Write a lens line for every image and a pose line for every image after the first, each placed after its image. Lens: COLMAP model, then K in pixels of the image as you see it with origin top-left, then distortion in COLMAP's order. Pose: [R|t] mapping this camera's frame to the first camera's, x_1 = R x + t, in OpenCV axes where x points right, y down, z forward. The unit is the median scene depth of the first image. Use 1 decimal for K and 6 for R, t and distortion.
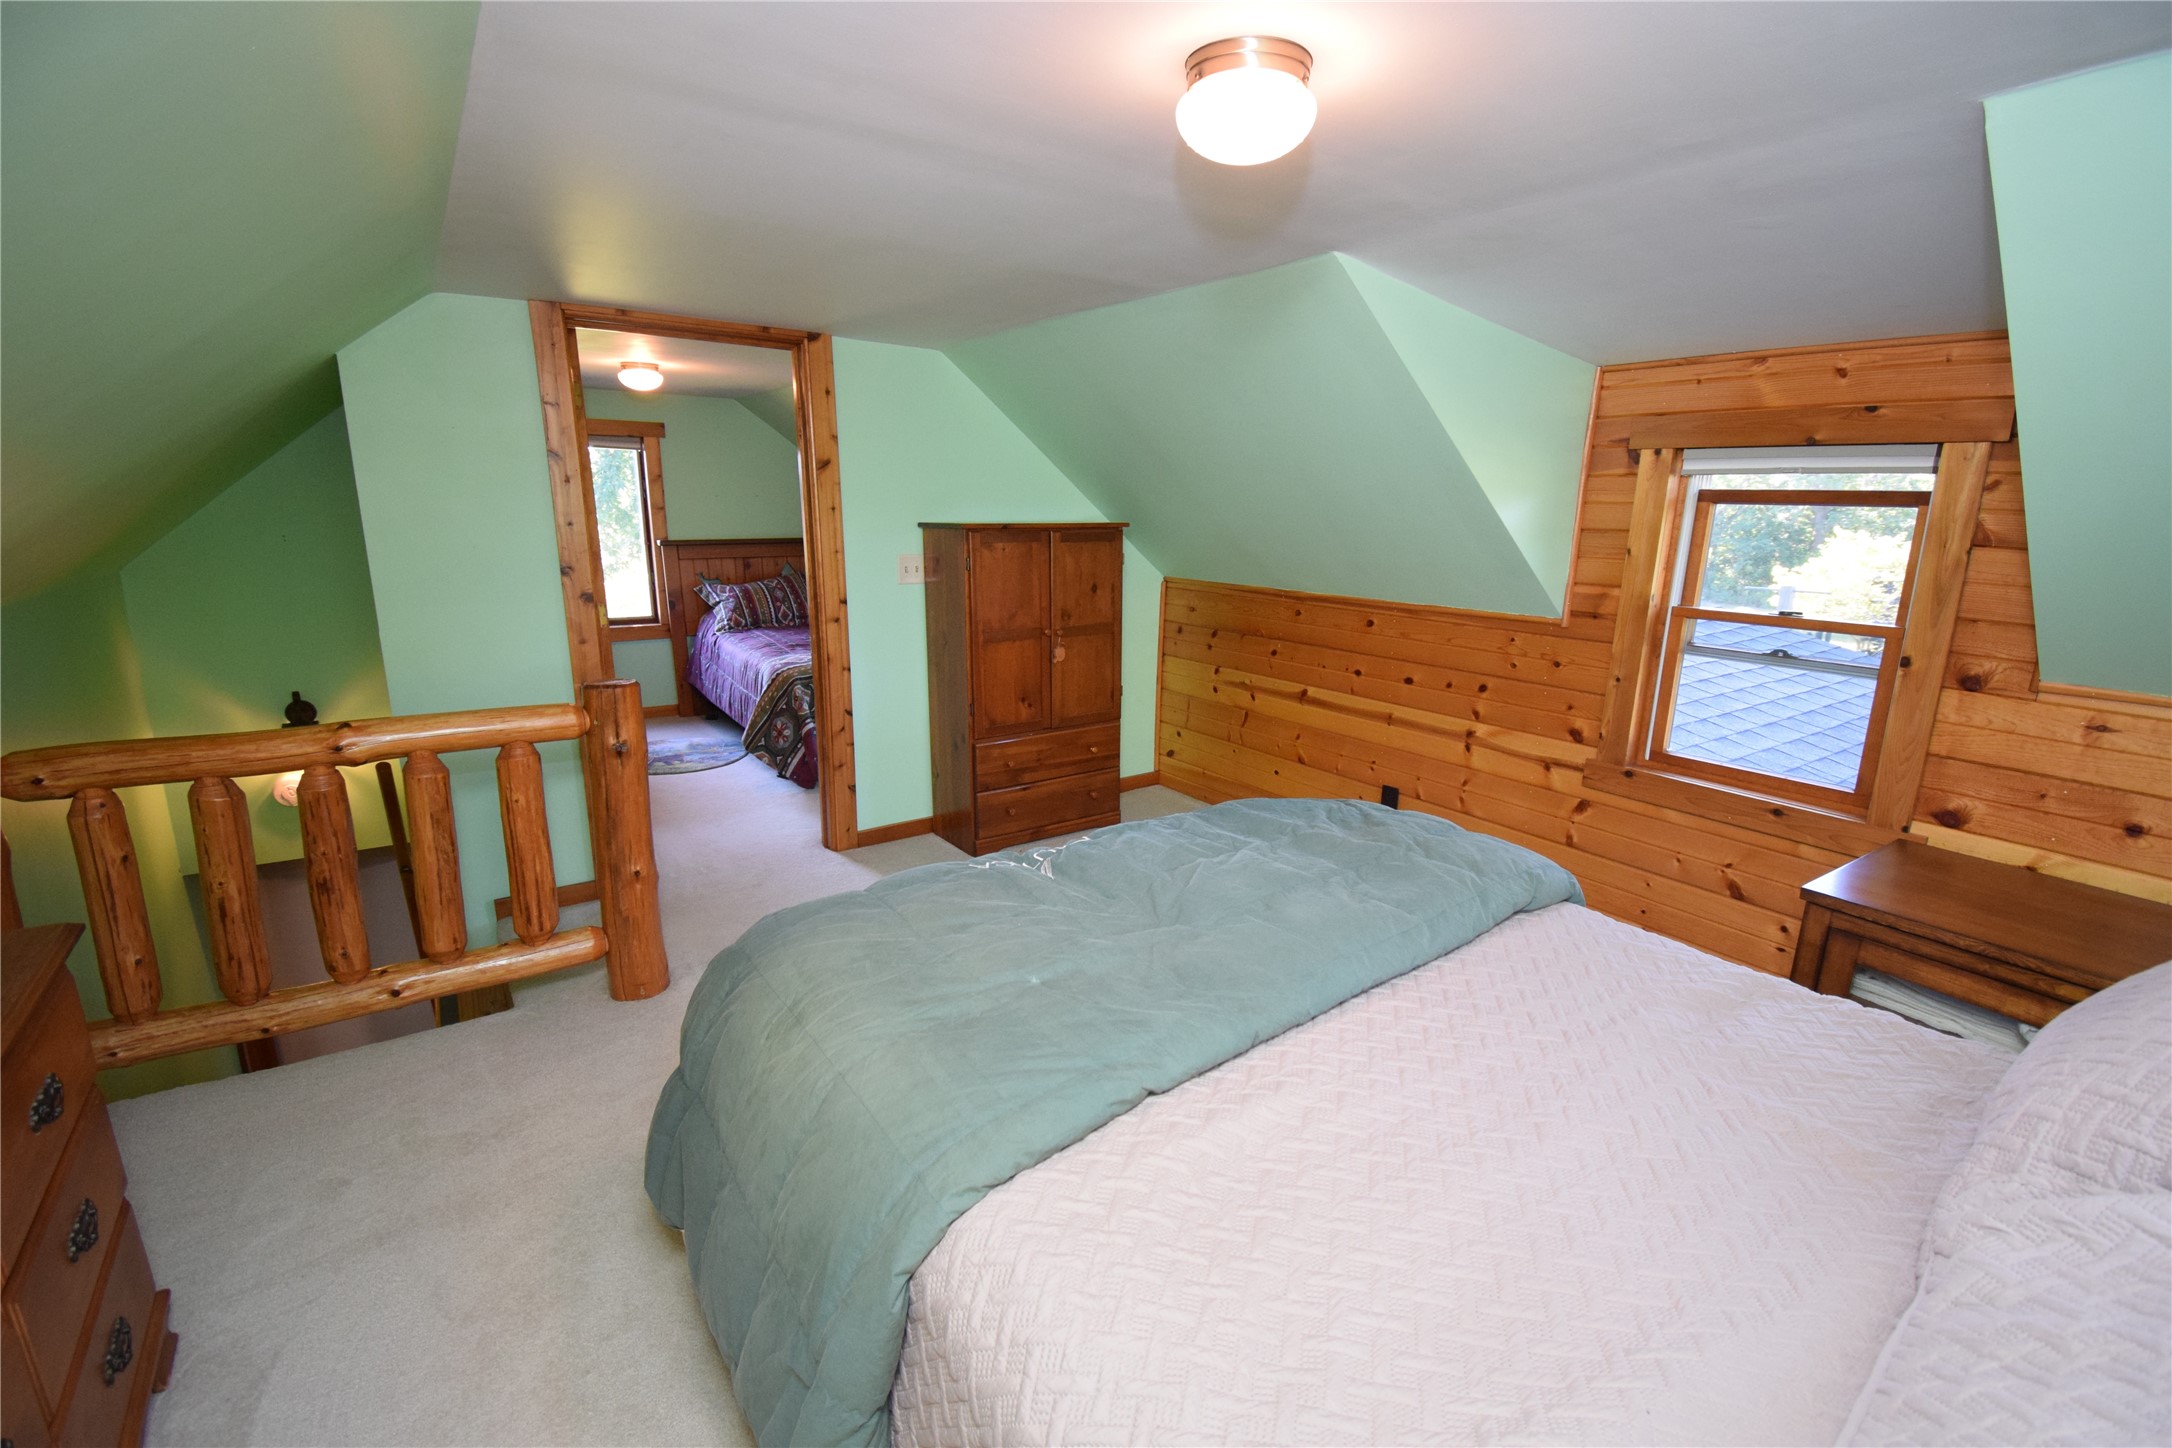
lens RADIAL K [[957.5, 0, 1086.0], [0, 957.5, 724.0], [0, 0, 1]] dist [-0.000707, -0.000544]
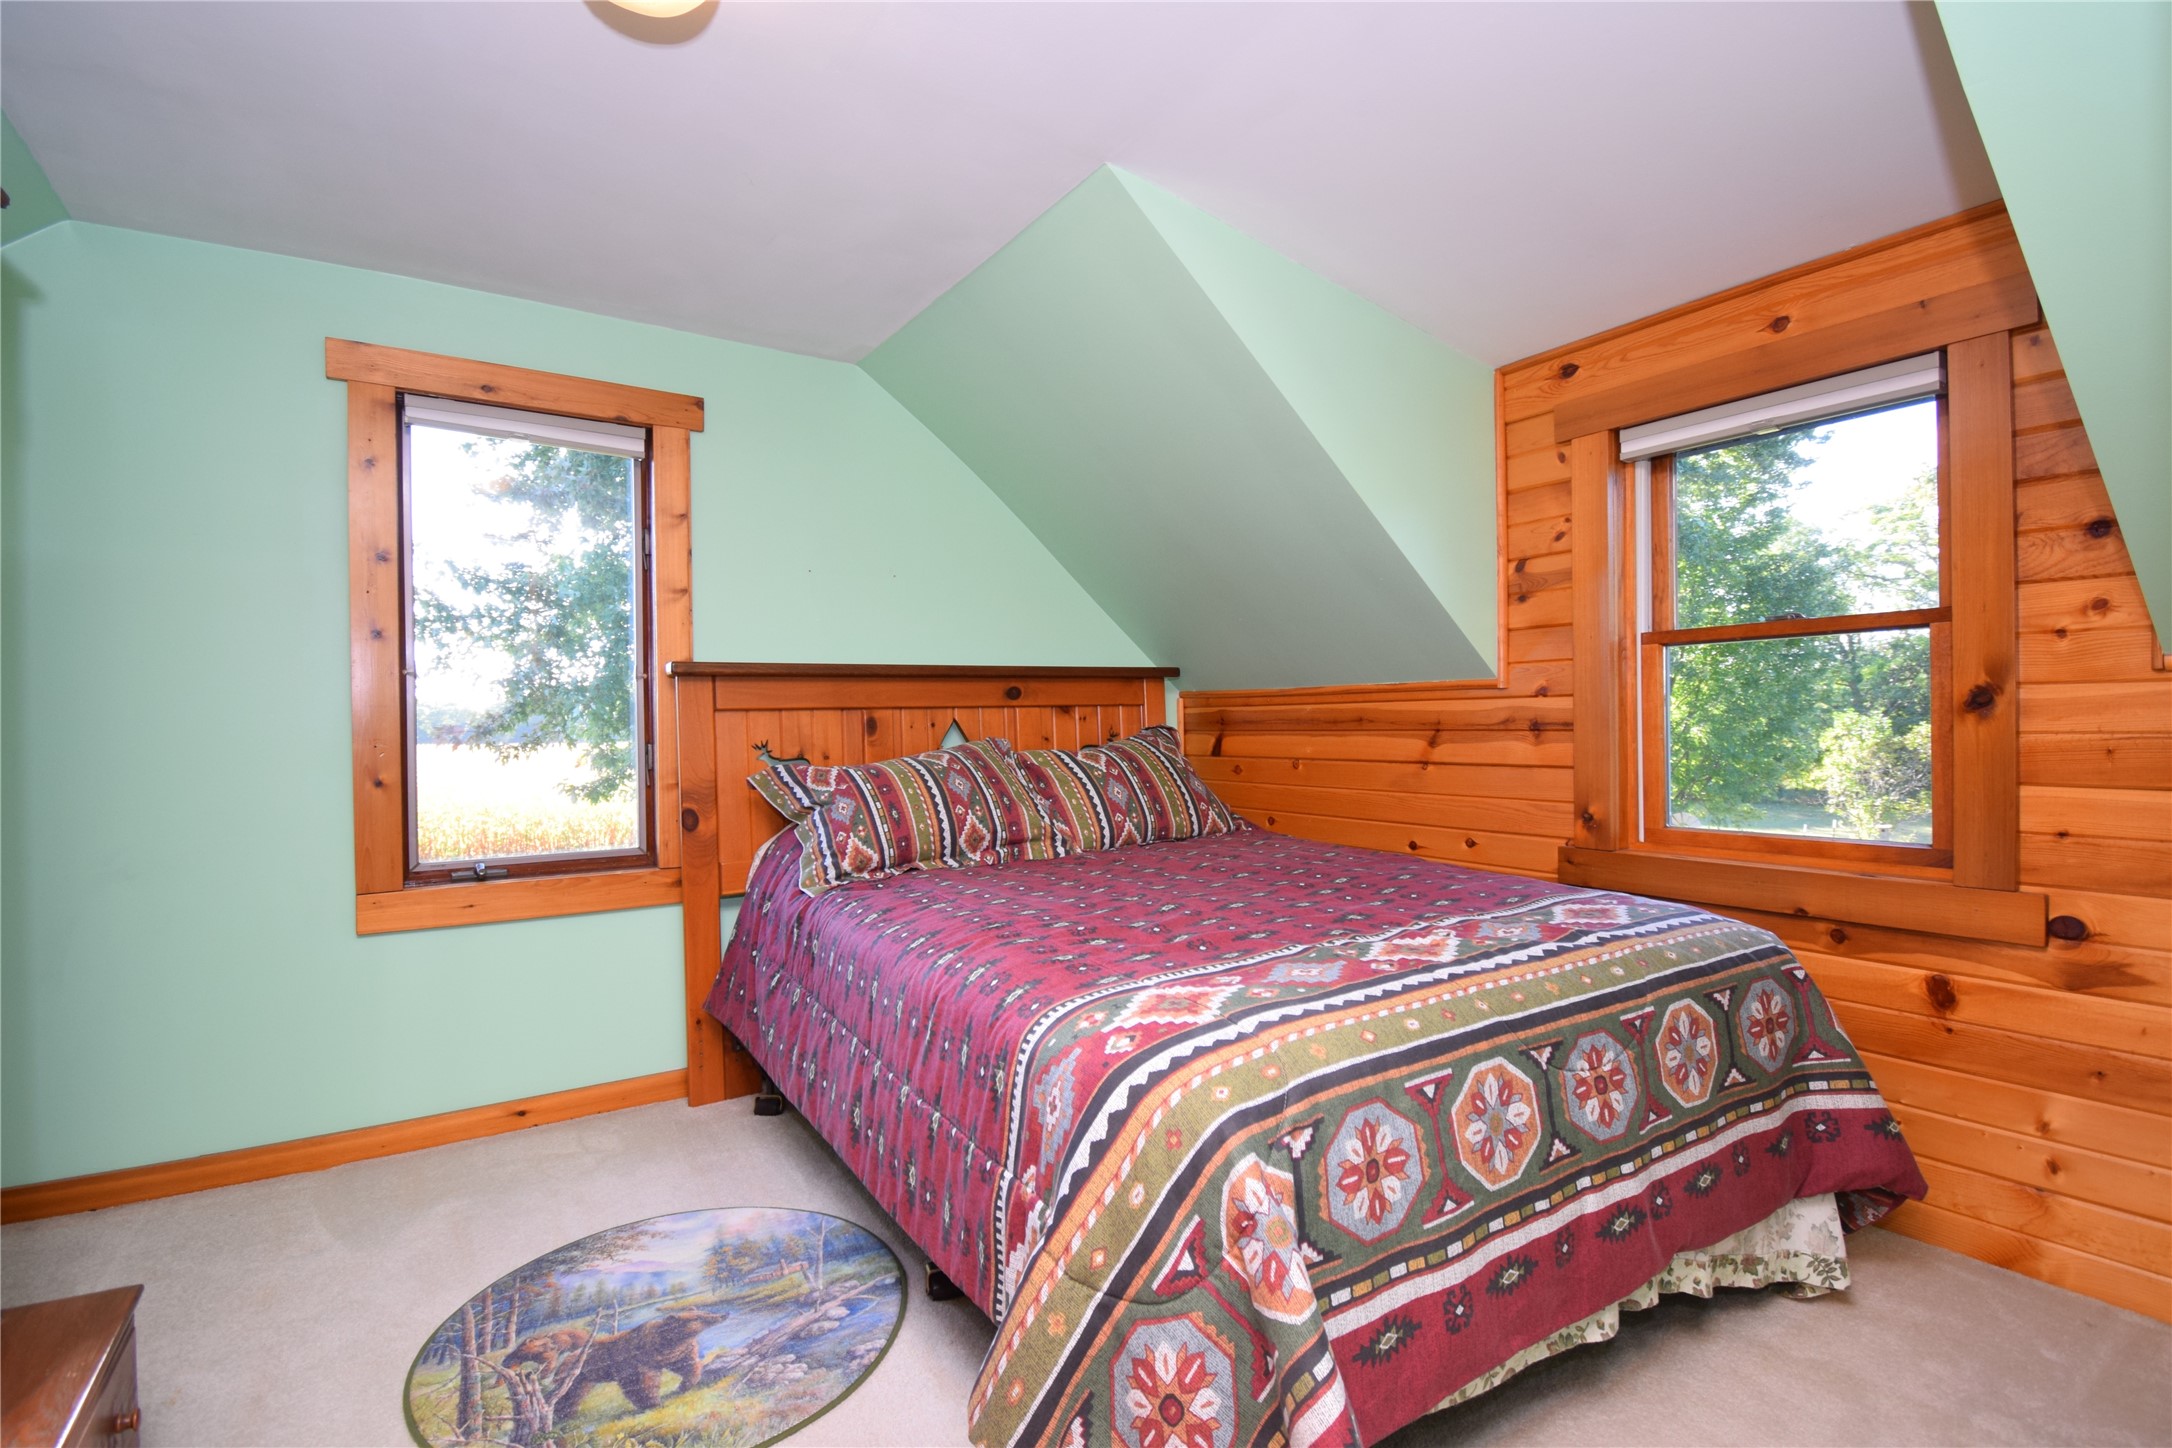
lens RADIAL K [[957.5, 0, 1086.0], [0, 957.5, 724.0], [0, 0, 1]] dist [-0.000707, -0.000544]
pose [[0.999655, -0.023023, -0.012663, -0.101796], [0.019451, 0.972415, -0.232446, -0.025990], [0.017665, 0.232119, 0.972527, 0.235736]]
